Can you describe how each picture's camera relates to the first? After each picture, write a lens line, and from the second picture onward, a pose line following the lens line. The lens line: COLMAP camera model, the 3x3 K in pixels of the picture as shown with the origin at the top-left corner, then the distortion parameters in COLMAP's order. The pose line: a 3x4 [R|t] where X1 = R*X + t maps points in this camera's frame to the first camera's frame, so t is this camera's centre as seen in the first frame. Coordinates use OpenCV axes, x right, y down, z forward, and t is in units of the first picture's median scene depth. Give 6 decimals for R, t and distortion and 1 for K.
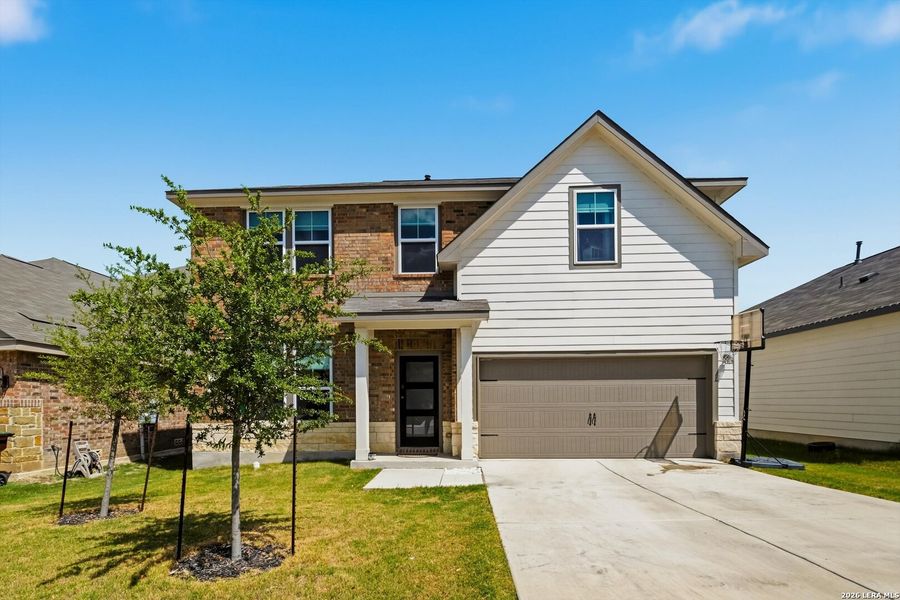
lens RADIAL K [[395.2, 0, 449.3], [0, 395.2, 292.8], [0, 0, 1]] dist [-0.003021, -0.000783]
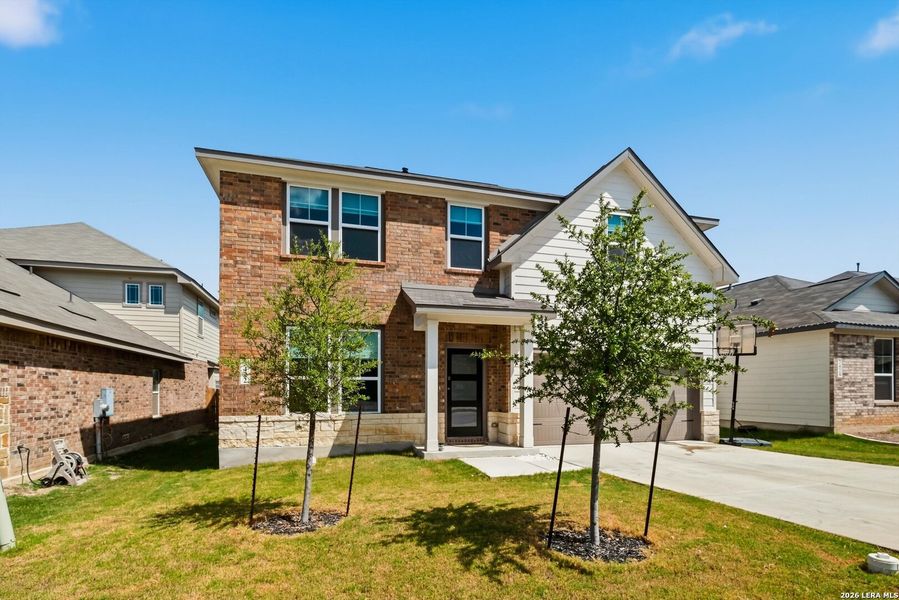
lens RADIAL K [[386.6, 0, 454.9], [0, 386.6, 281.1], [0, 0, 1]] dist [-0.002288, -0.000238]
pose [[0.958570, 0.085752, 0.271642, -0.414187], [-0.083114, 0.996314, -0.021223, 0.006125], [-0.272460, -0.002234, 0.962164, 0.029895]]
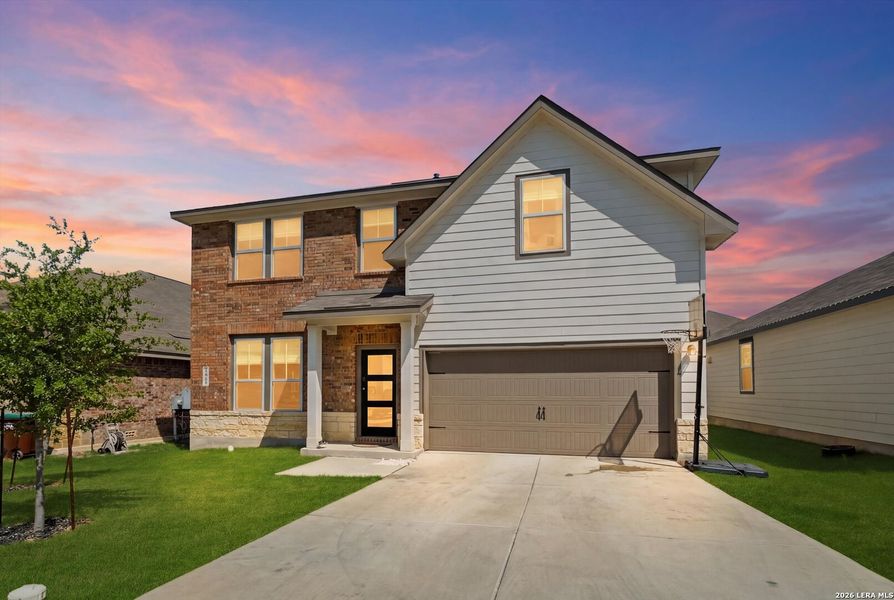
lens RADIAL K [[382.8, 0, 436.1], [0, 382.8, 280.0], [0, 0, 1]] dist [-0.001777, 0.000019]
pose [[0.981909, -0.044776, -0.183984, 0.284477], [0.042557, 0.998966, -0.015993, -0.002413], [0.184510, 0.007874, 0.982799, 0.027511]]
